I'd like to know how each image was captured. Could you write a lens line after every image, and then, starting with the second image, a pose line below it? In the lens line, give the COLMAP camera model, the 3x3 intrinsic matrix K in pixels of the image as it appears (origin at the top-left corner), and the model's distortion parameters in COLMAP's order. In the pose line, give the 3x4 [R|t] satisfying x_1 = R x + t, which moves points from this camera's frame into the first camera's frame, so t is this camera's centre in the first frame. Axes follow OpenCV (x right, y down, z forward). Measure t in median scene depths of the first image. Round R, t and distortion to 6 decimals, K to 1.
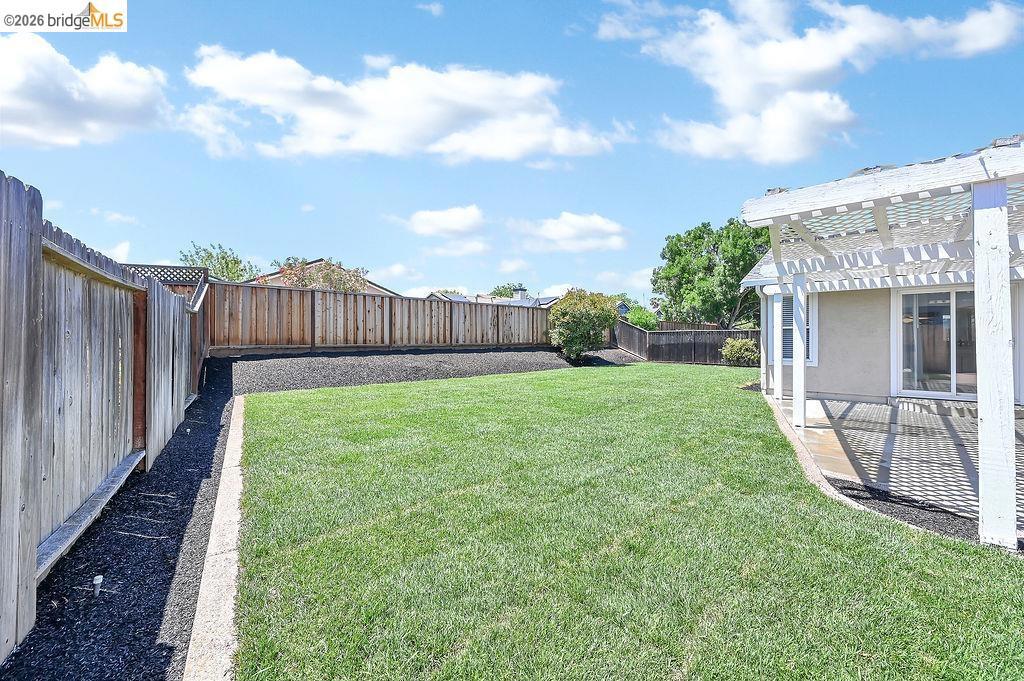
lens RADIAL K [[418.1, 0, 512.7], [0, 418.1, 343.7], [0, 0, 1]] dist [0.001249, 0.000197]
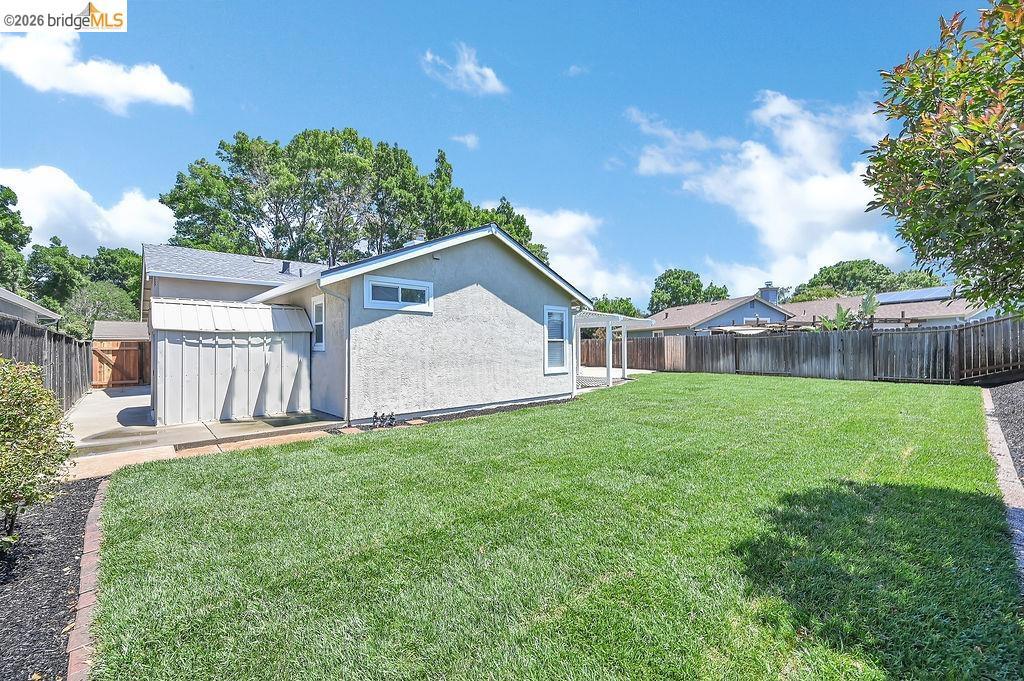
lens RADIAL K [[418.1, 0, 503.1], [0, 418.1, 335.4], [0, 0, 1]] dist [0.001249, 0.000197]
pose [[0.999863, 0.016489, -0.001064, -0.103489], [-0.016483, 0.999850, 0.005358, -0.364832], [0.001152, -0.005340, 0.999985, 0.035265]]
